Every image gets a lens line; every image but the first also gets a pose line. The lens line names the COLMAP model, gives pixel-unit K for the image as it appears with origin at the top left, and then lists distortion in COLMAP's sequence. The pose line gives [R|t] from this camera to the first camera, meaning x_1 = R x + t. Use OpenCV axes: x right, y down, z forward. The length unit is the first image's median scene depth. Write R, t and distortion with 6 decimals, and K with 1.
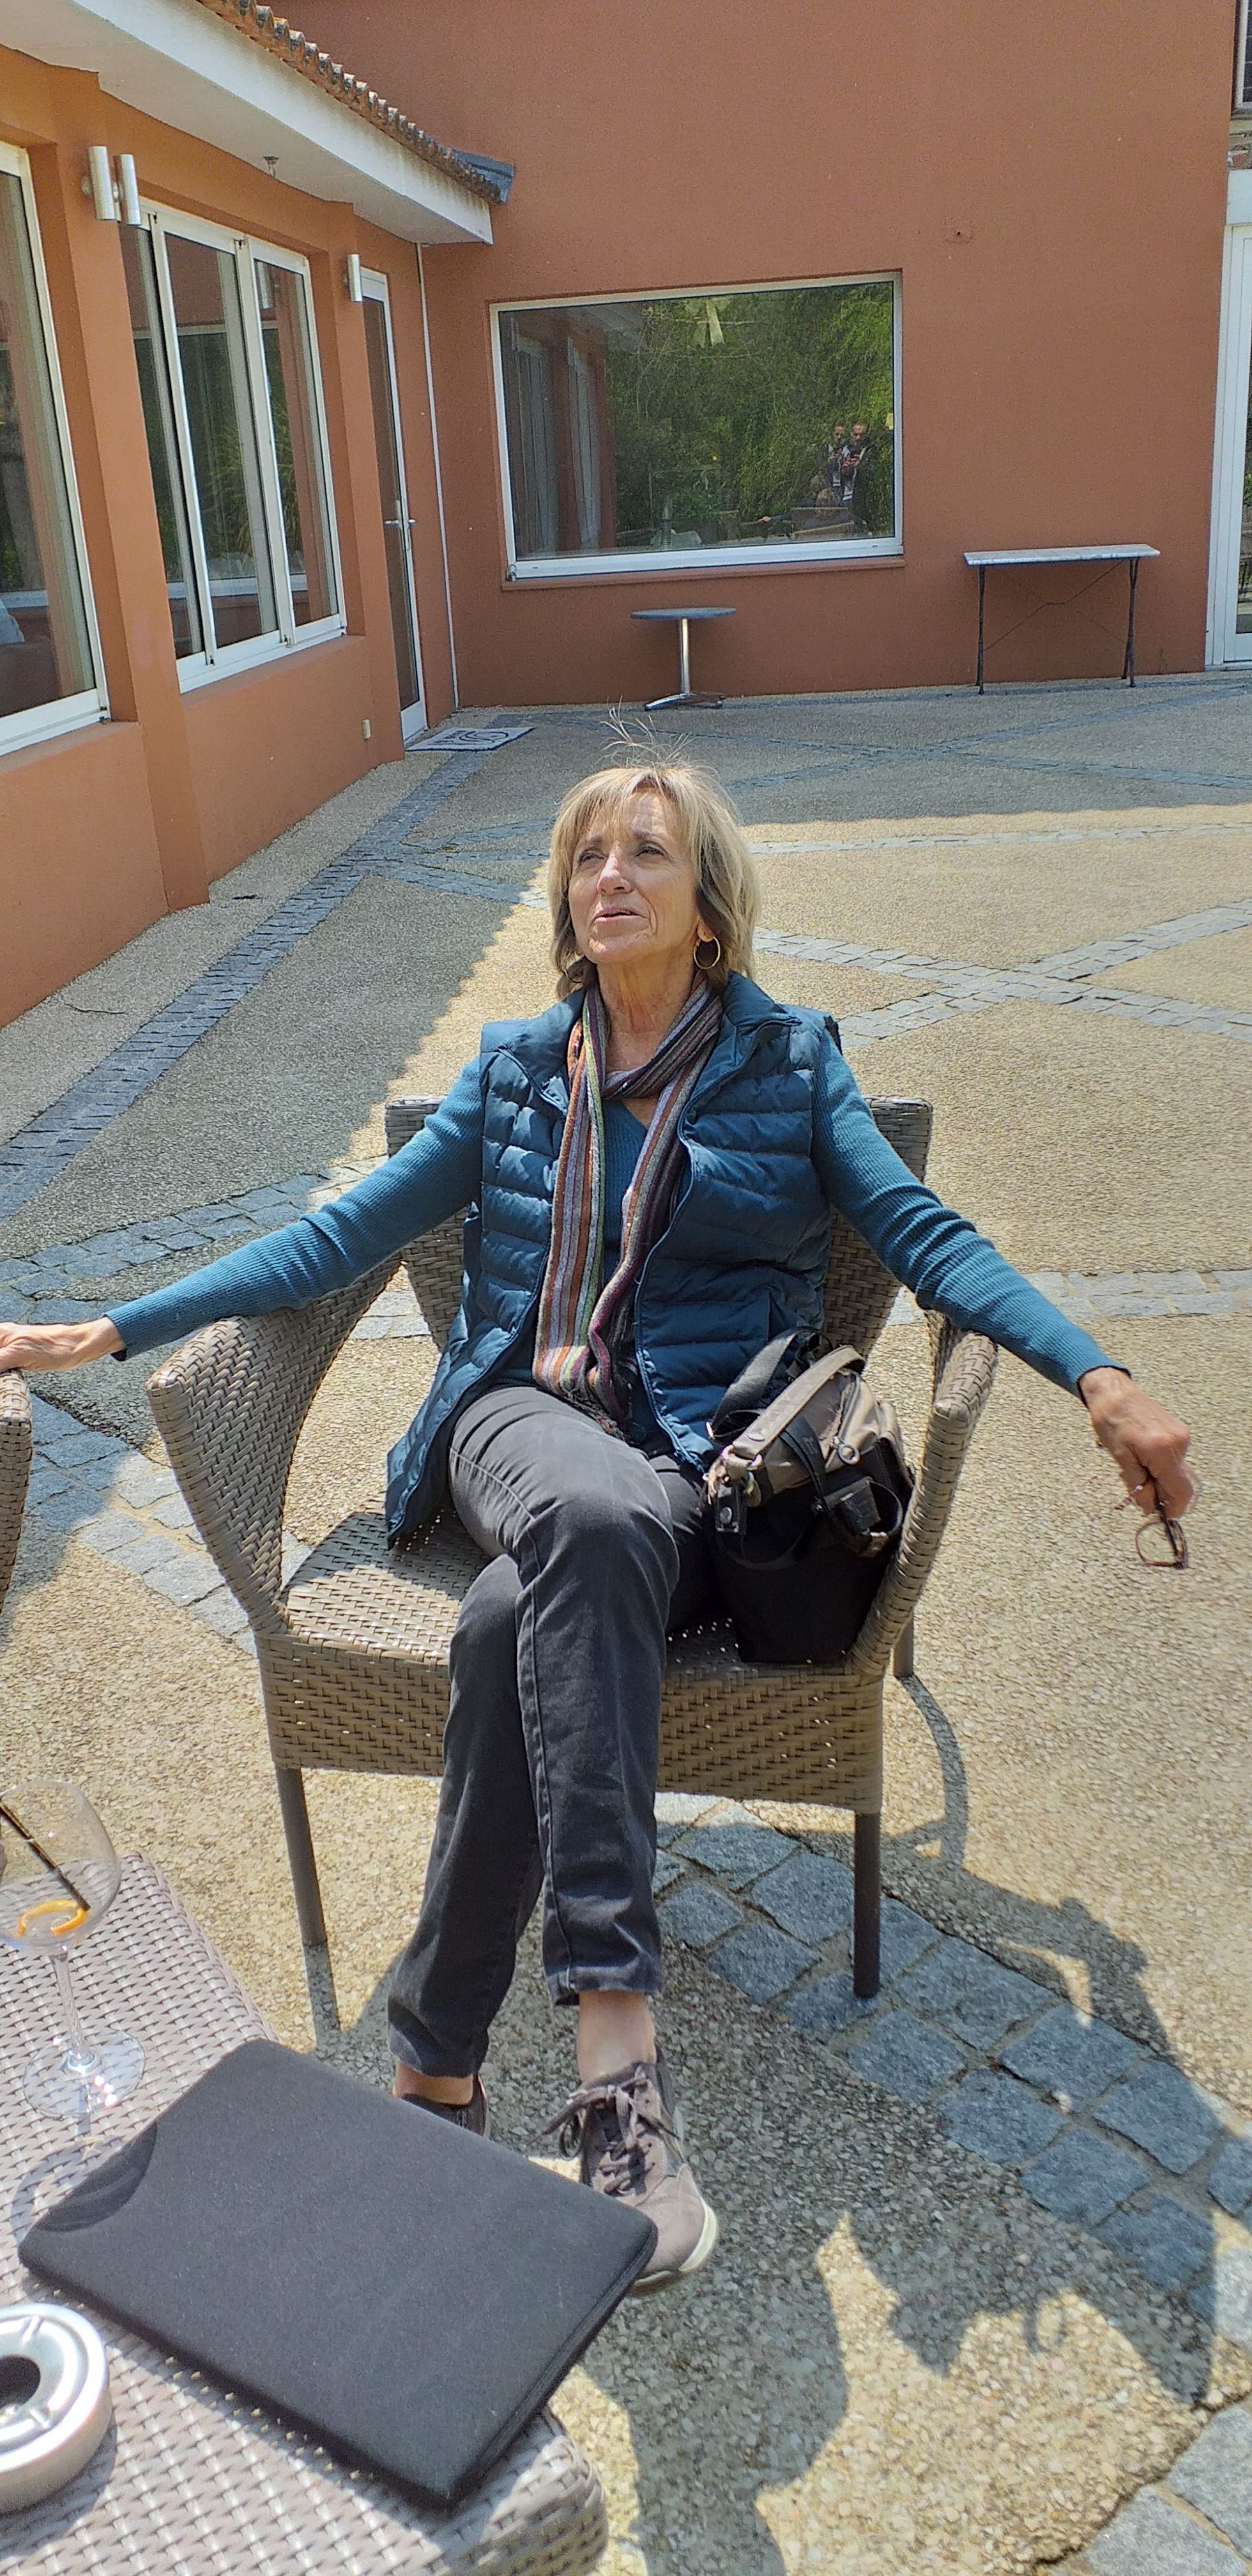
lens RADIAL K [[2101.1, 0, 626.0], [0, 2101.1, 1288.0], [0, 0, 1]] dist [0.166913, -0.544212]
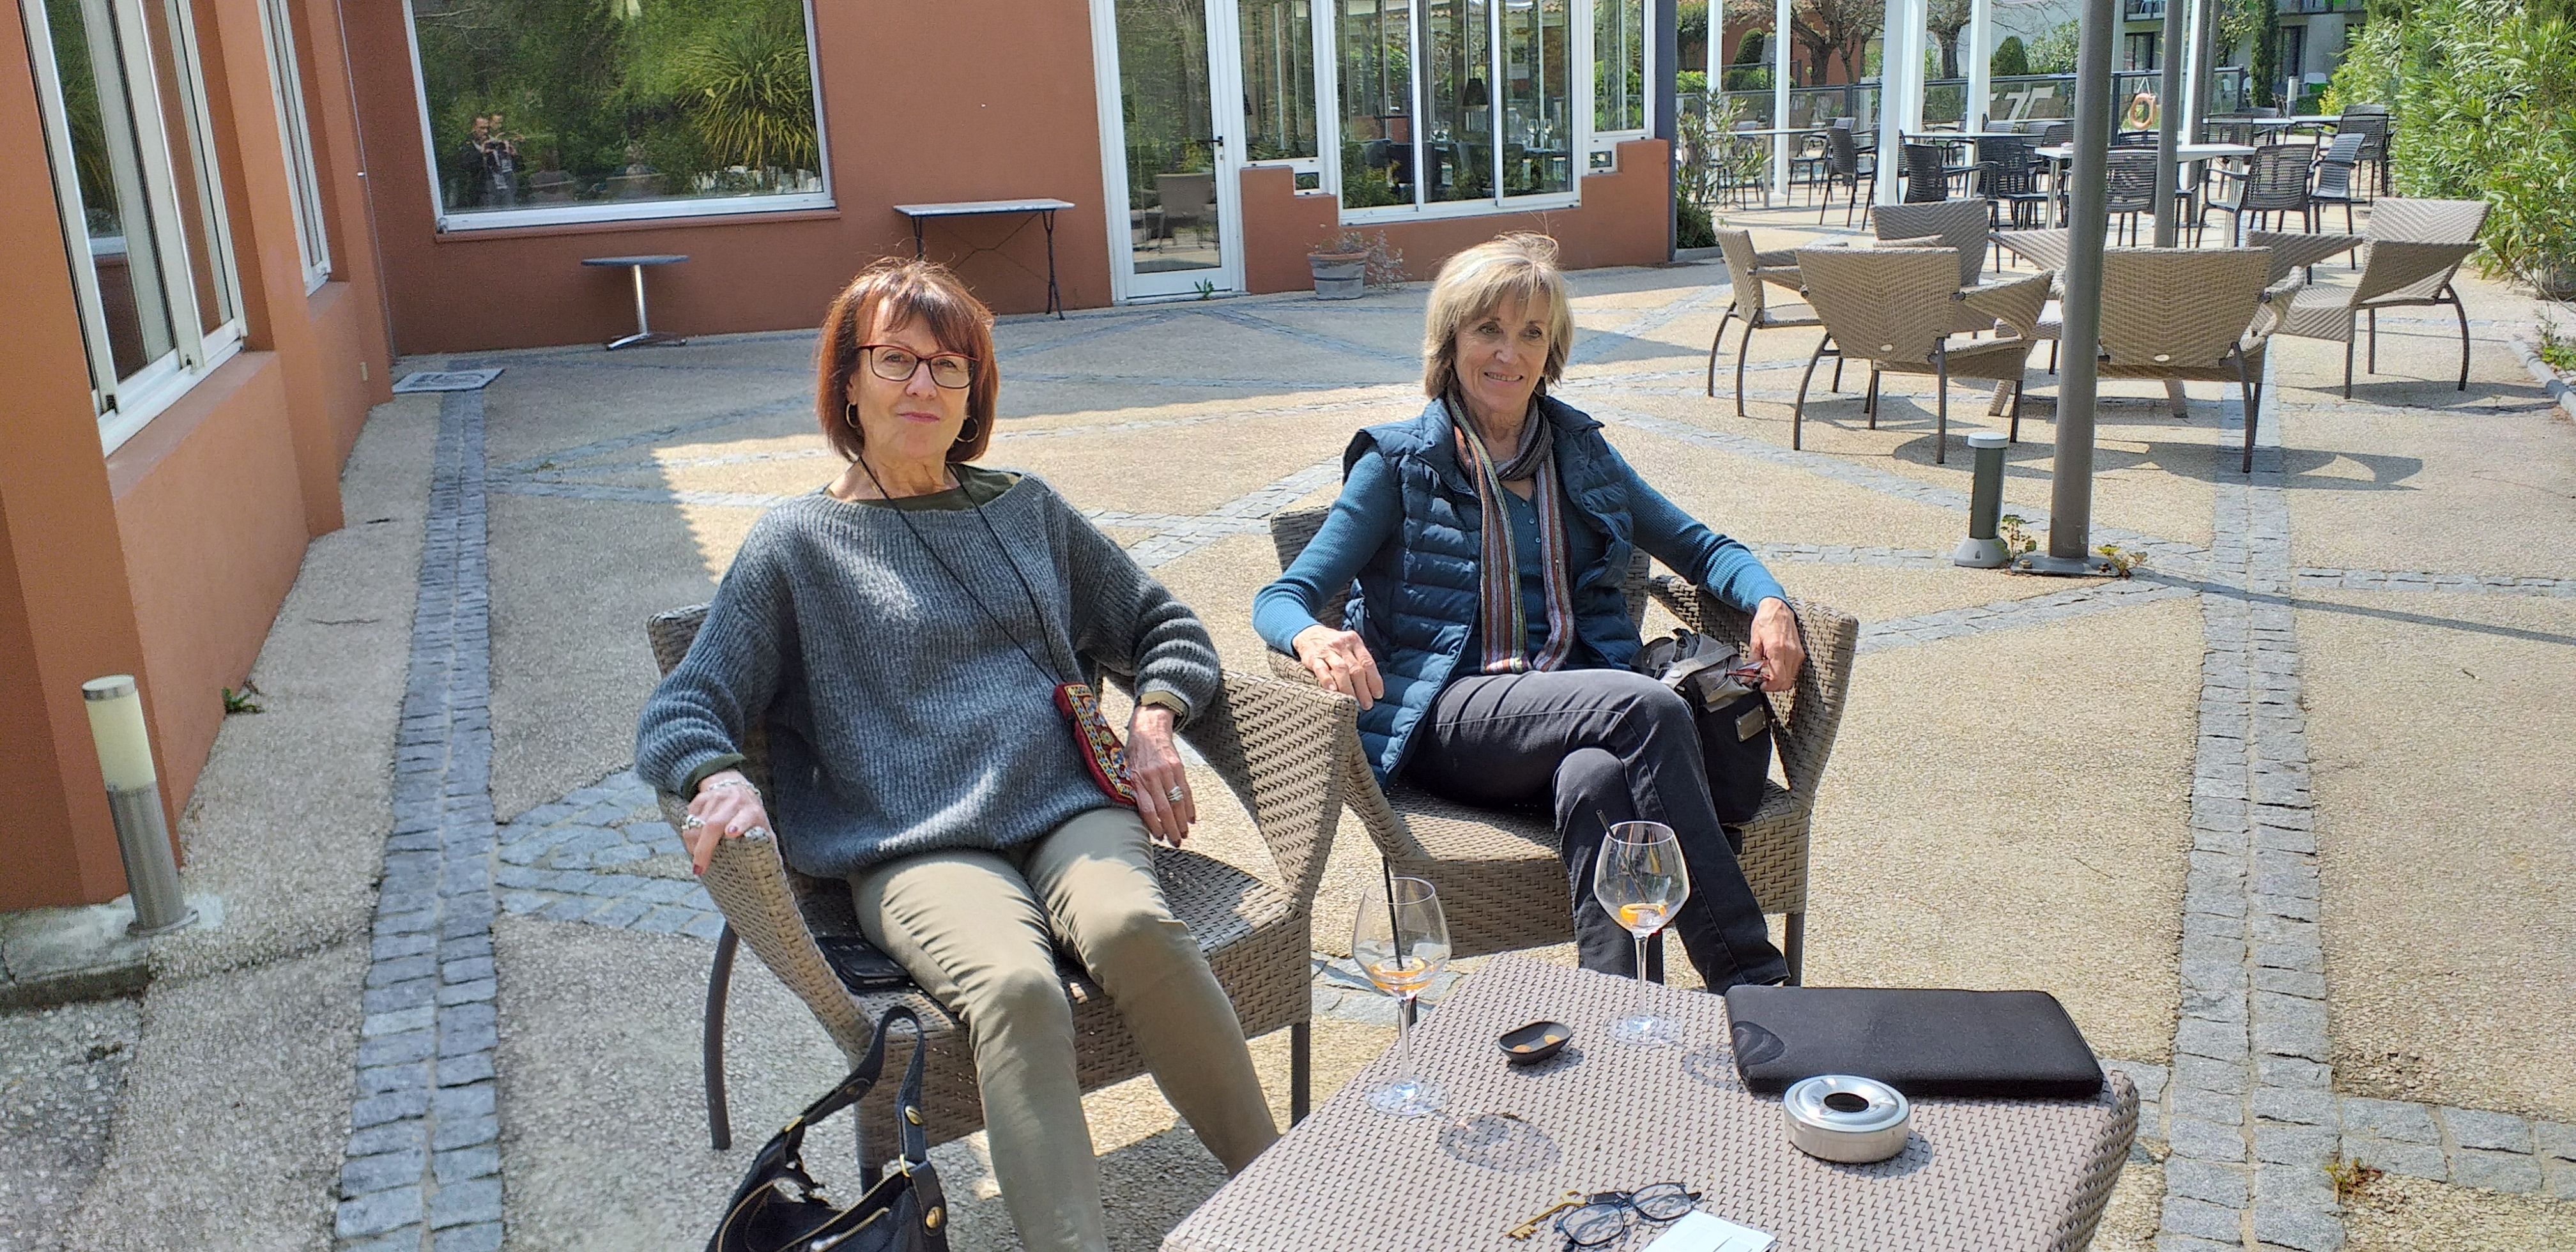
lens RADIAL K [[2101.1, 0, 1296.4], [0, 2101.1, 660.8], [0, 0, 1]] dist [0.166913, -0.544212]
pose [[0.895386, -0.092066, 0.435670, -0.163625], [0.150719, 0.983304, -0.101964, 0.033053], [-0.419009, 0.156961, 0.894313, -0.041143]]
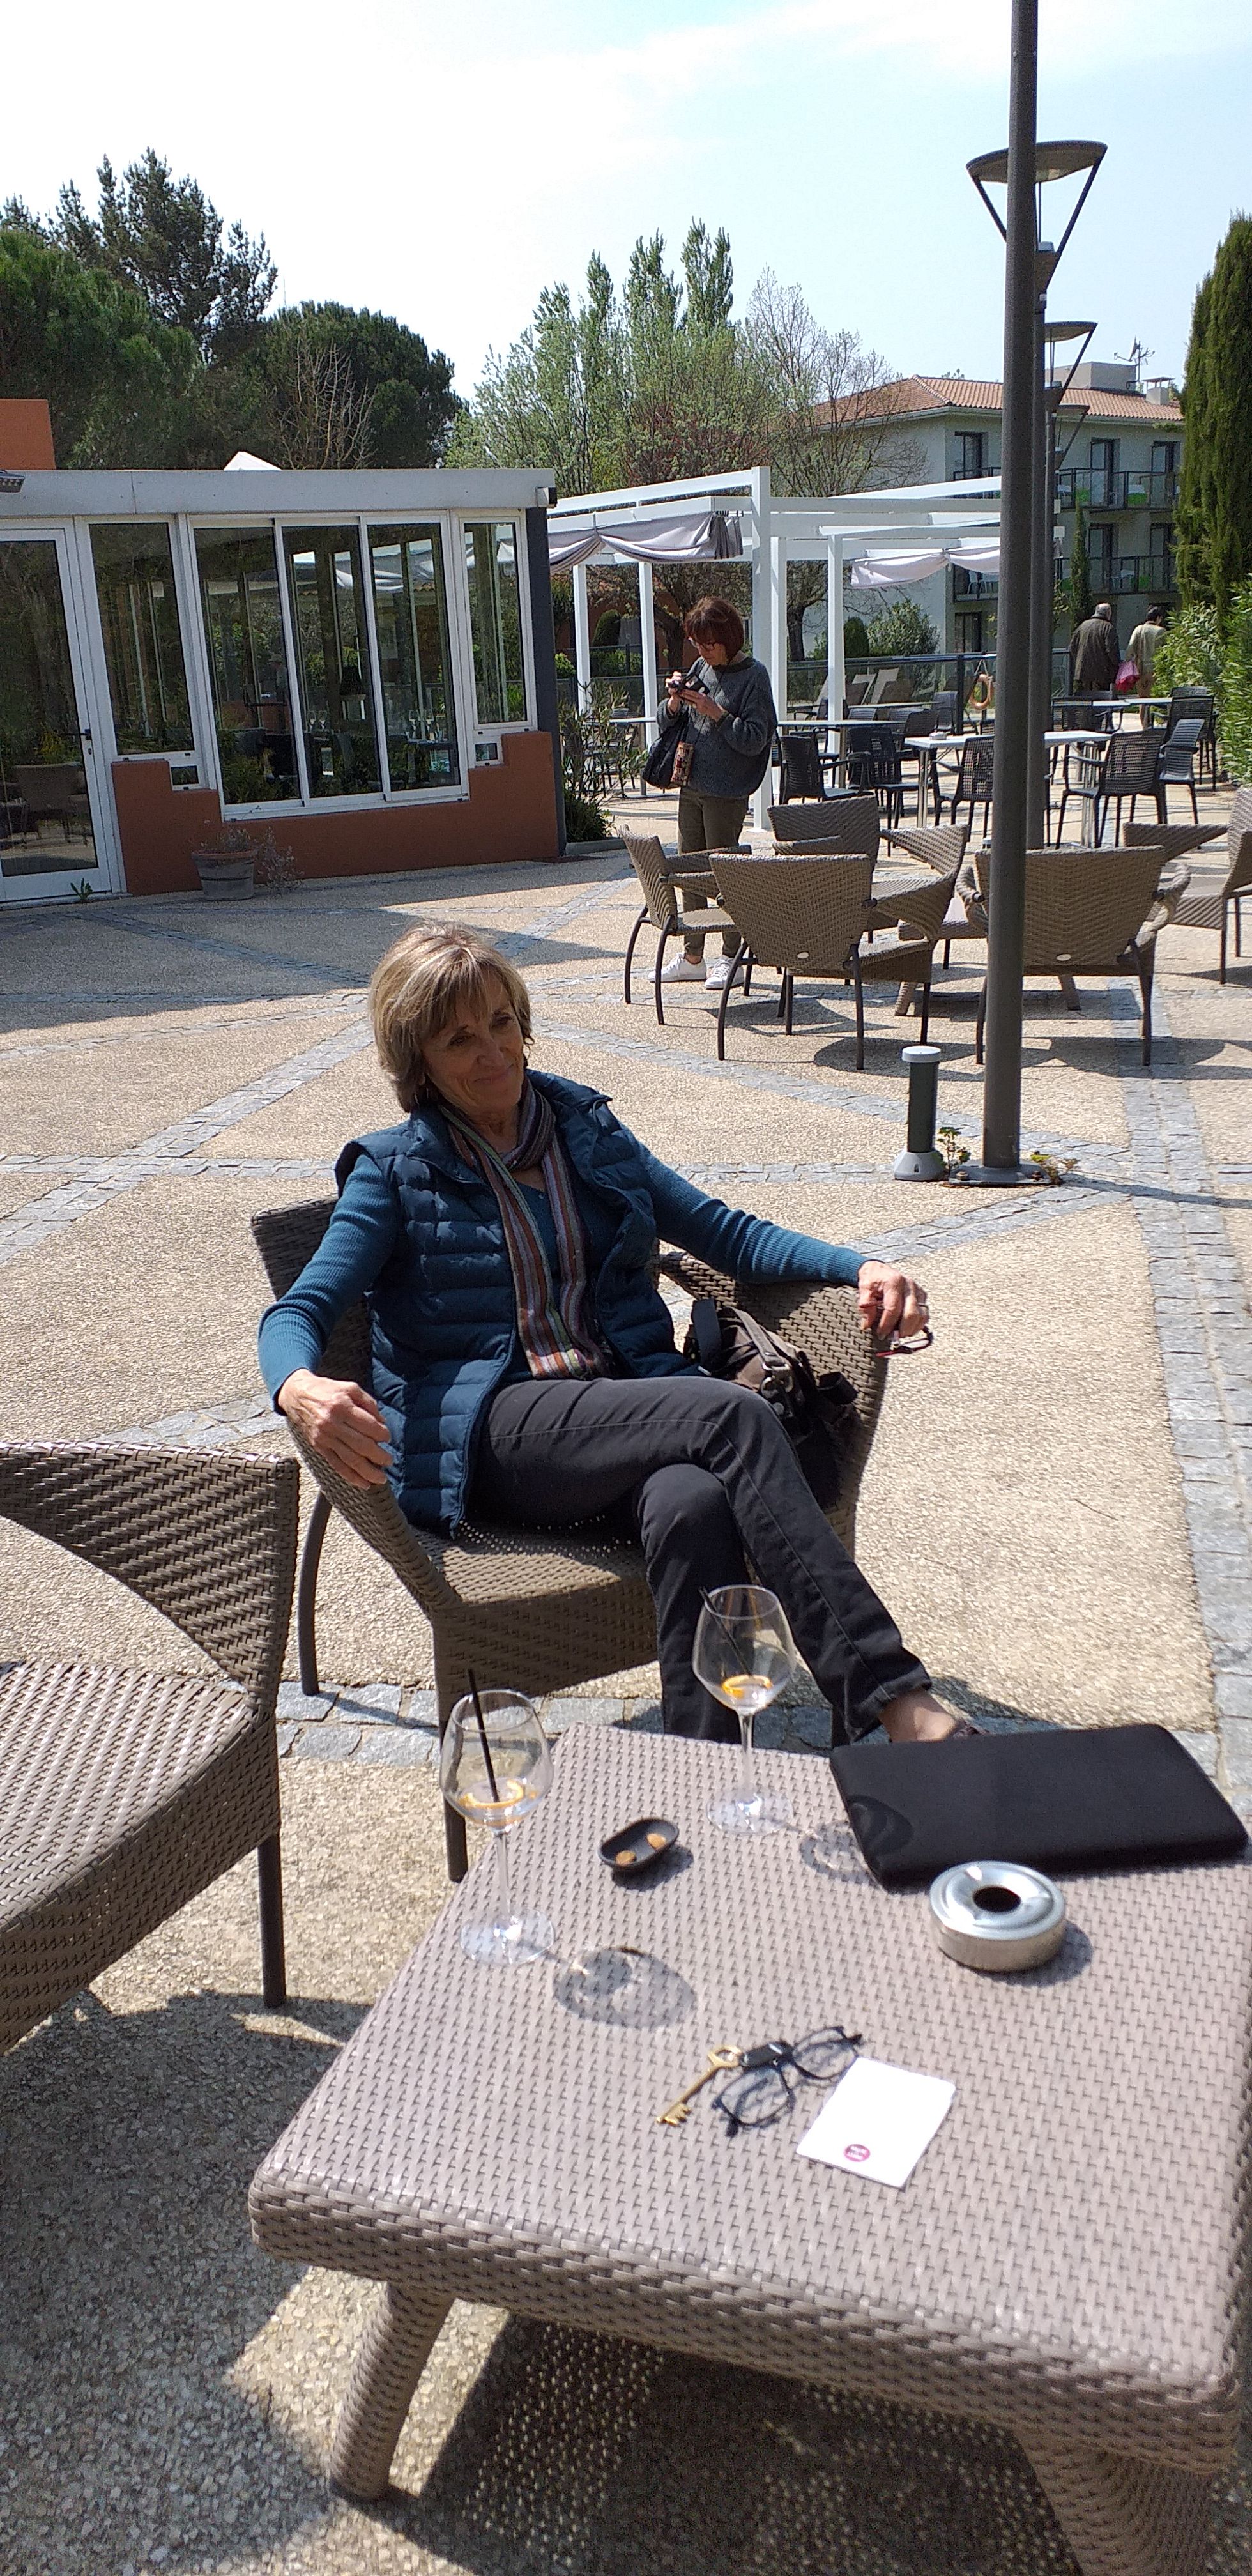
lens RADIAL K [[2068.0, 0, 626.6], [0, 2068.0, 1302.1], [0, 0, 1]] dist [0.144675, -0.318562]
pose [[0.777499, -0.161992, 0.607663, -0.159176], [0.225454, 0.973826, -0.028862, 0.009053], [-0.587083, 0.159440, 0.793670, -0.008456]]
